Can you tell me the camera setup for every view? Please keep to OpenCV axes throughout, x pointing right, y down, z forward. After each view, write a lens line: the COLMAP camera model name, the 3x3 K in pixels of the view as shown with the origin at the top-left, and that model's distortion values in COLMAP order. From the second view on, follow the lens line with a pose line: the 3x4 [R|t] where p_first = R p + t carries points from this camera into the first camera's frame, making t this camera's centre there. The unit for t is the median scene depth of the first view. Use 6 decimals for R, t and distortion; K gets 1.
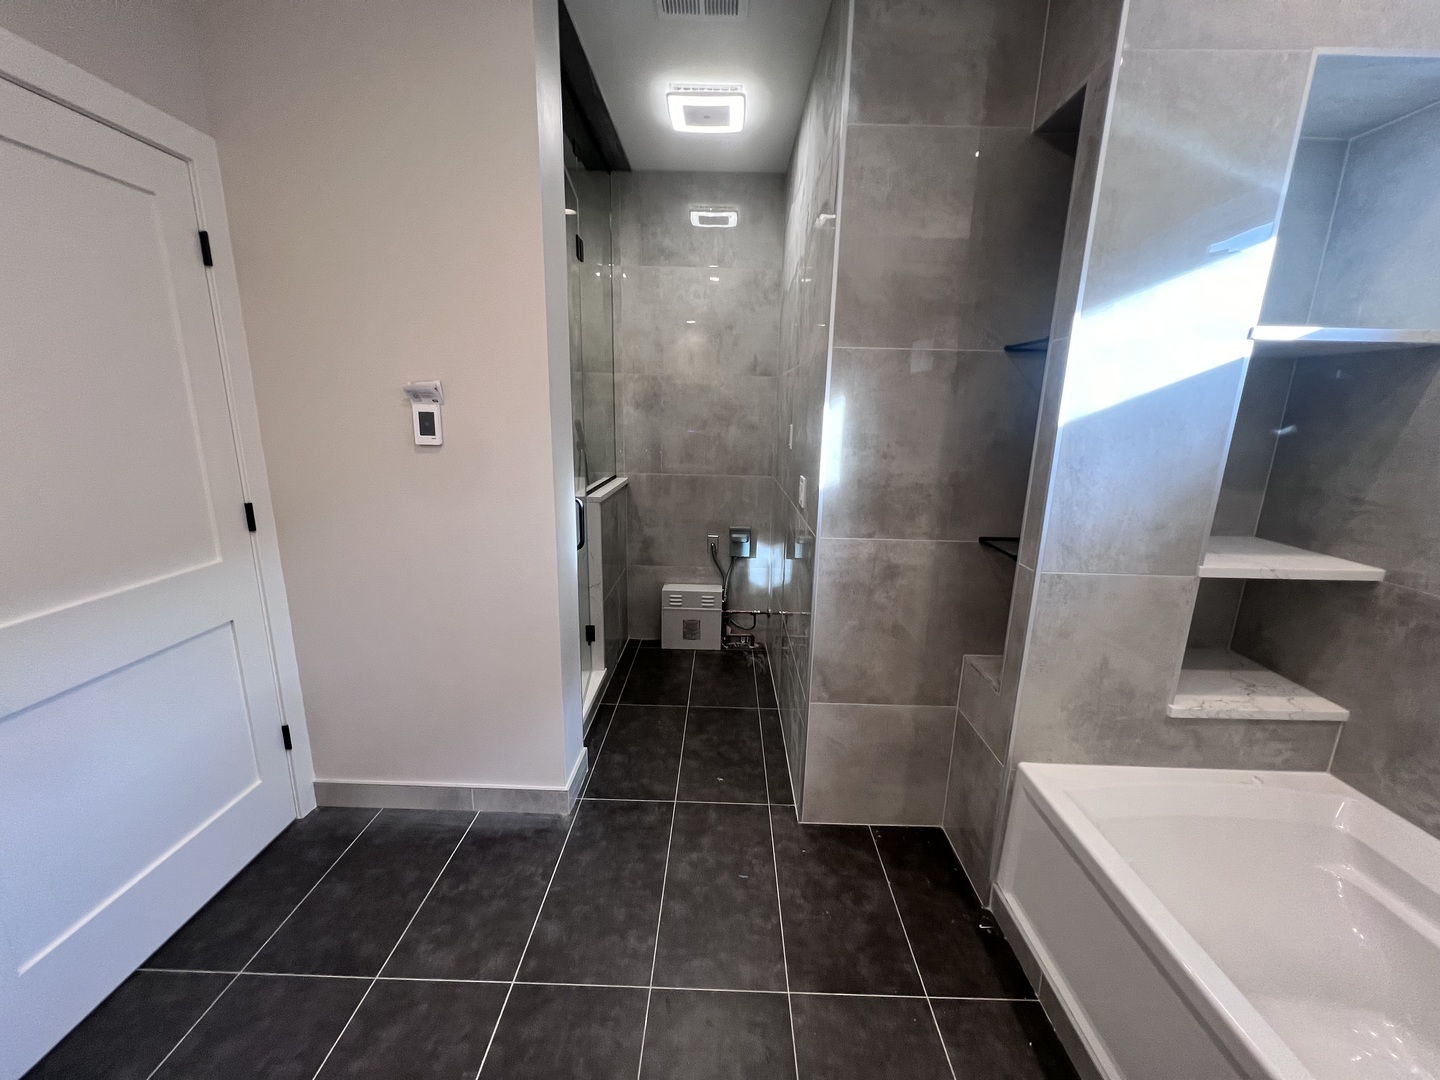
lens RADIAL K [[574.6, 0, 718.1], [0, 574.6, 541.4], [0, 0, 1]] dist [-0.001033, 0.000504]
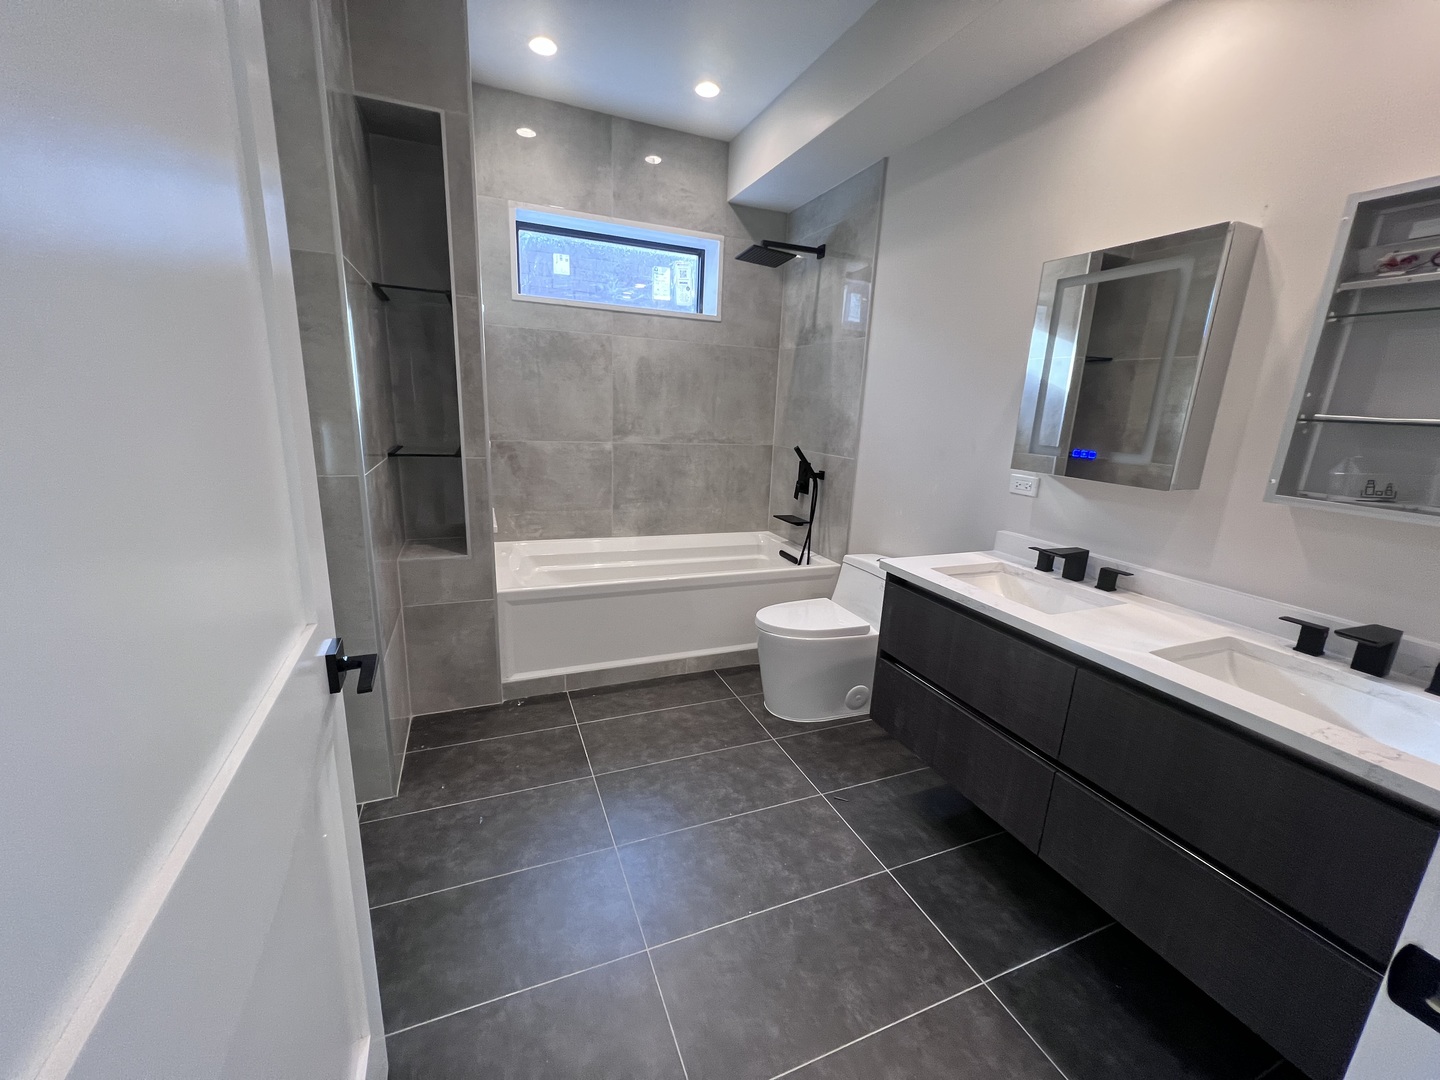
lens RADIAL K [[574.6, 0, 715.1], [0, 574.6, 538.4], [0, 0, 1]] dist [-0.001033, 0.000504]
pose [[-0.389238, -0.248736, 0.886918, -0.974330], [0.158784, 0.930320, 0.330593, -0.140385], [-0.907349, 0.269507, -0.322621, 0.931627]]
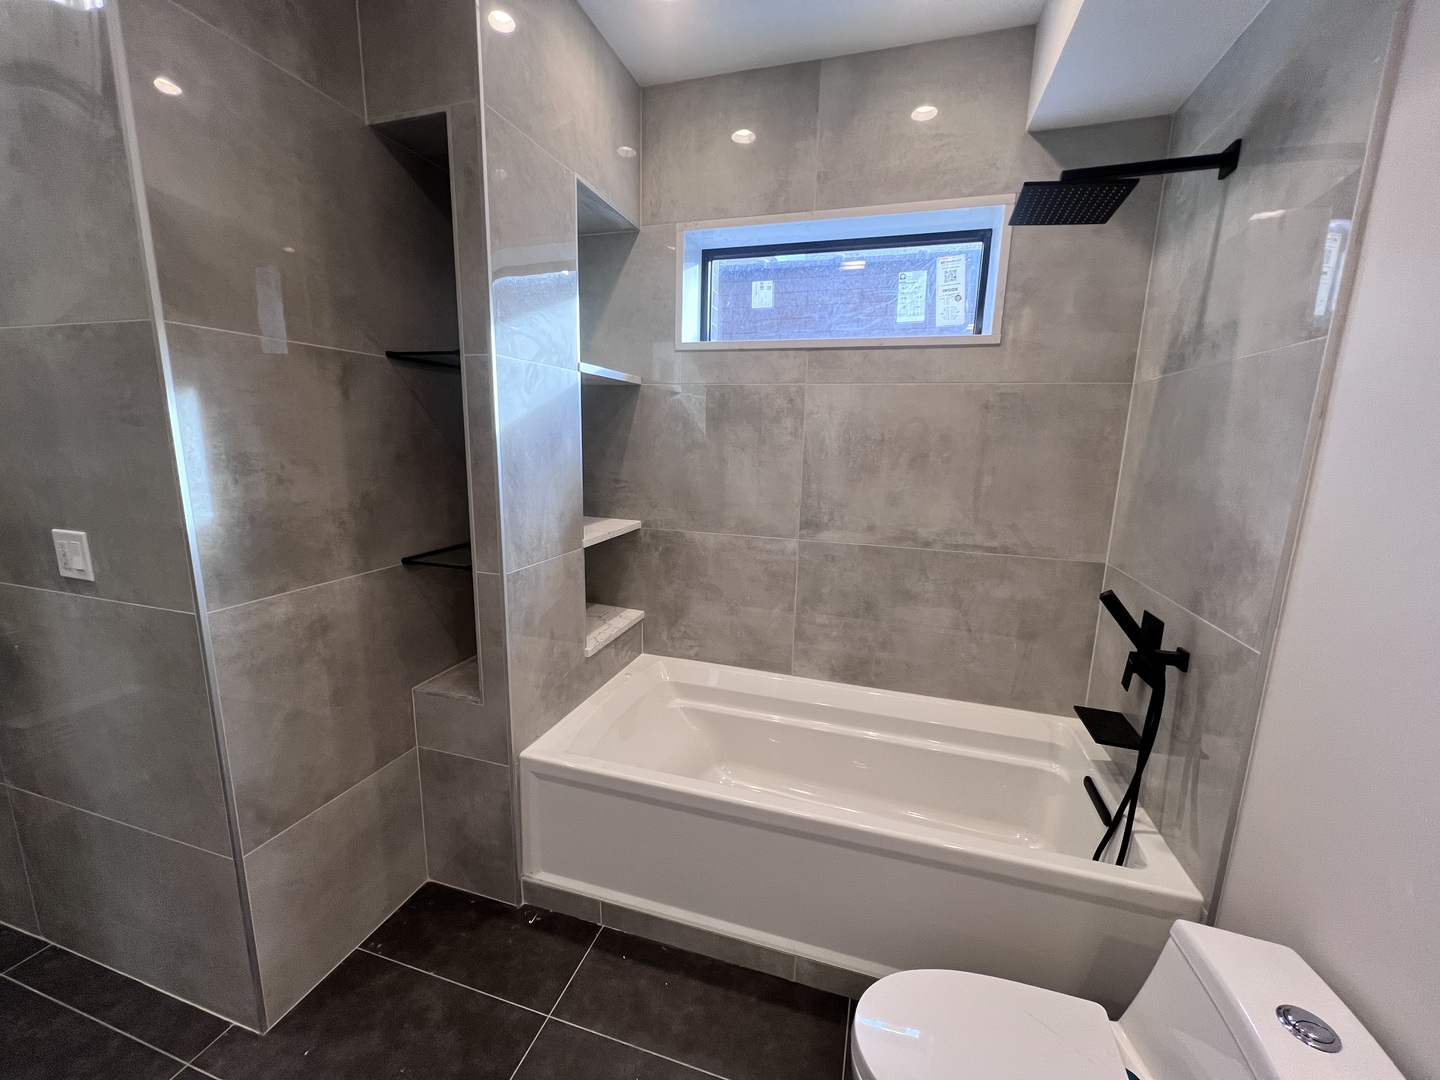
lens RADIAL K [[574.6, 0, 717.0], [0, 574.6, 541.8], [0, 0, 1]] dist [-0.001033, 0.000504]
pose [[0.280912, -0.190472, 0.940643, -0.295786], [0.202563, 0.969796, 0.135882, -0.063854], [-0.938113, 0.152368, 0.311010, 0.270941]]
